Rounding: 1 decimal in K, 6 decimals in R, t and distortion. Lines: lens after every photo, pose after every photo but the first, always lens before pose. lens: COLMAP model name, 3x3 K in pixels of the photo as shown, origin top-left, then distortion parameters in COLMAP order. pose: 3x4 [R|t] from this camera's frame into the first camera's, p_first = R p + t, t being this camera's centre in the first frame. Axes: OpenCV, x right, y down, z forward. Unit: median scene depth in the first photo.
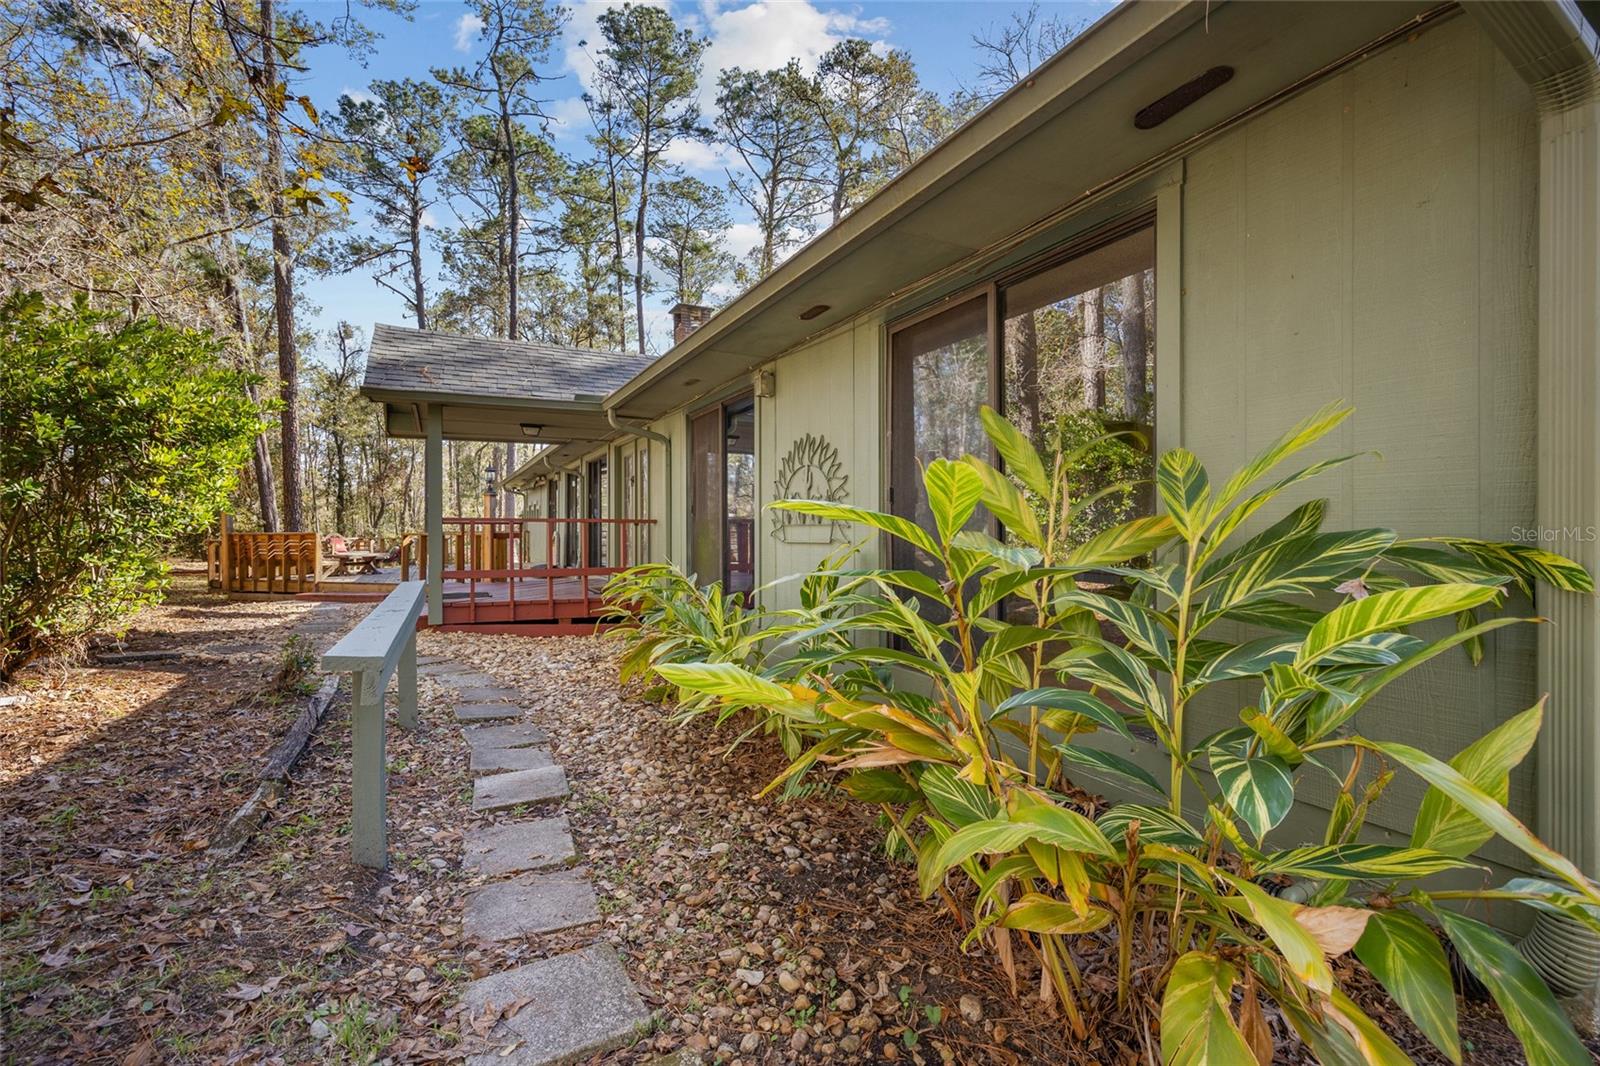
lens RADIAL K [[699.4, 0, 794.1], [0, 699.4, 525.5], [0, 0, 1]] dist [0.001472, 0.000431]
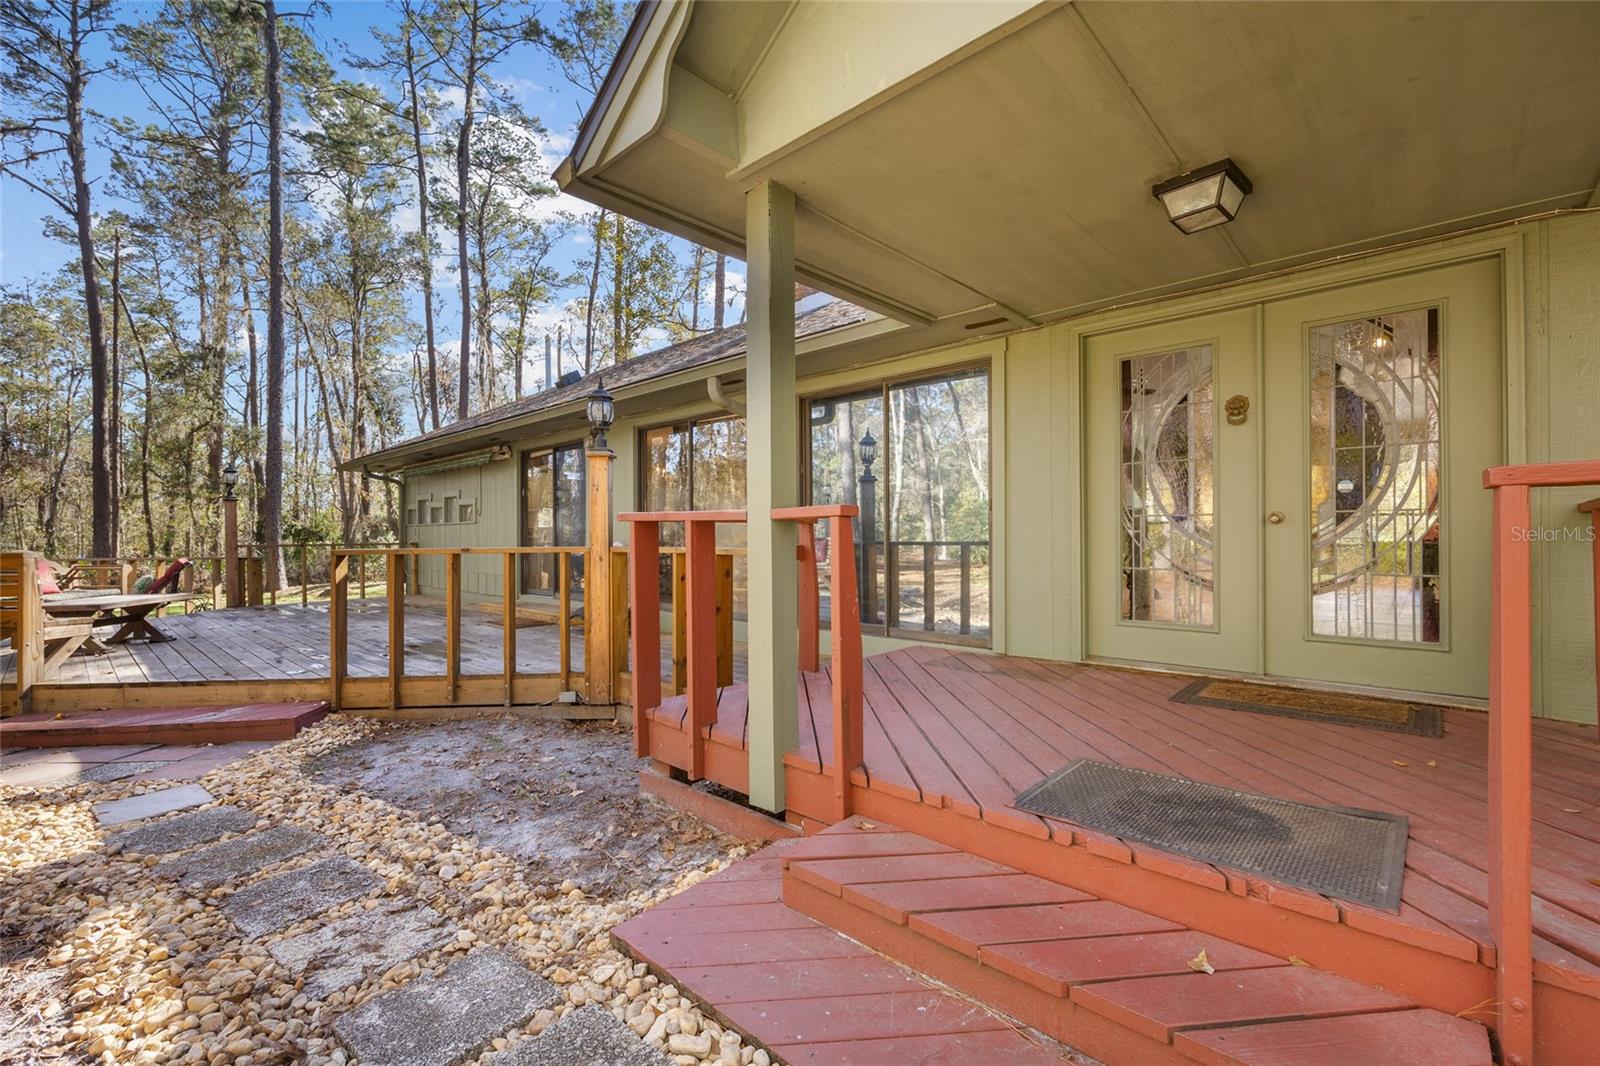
lens RADIAL K [[699.4, 0, 794.1], [0, 699.4, 525.5], [0, 0, 1]] dist [0.001472, 0.000431]
pose [[0.941646, 0.002051, 0.336597, -0.115437], [0.005253, 0.999770, -0.020789, 0.001600], [-0.336562, 0.021344, 0.941419, 0.138790]]
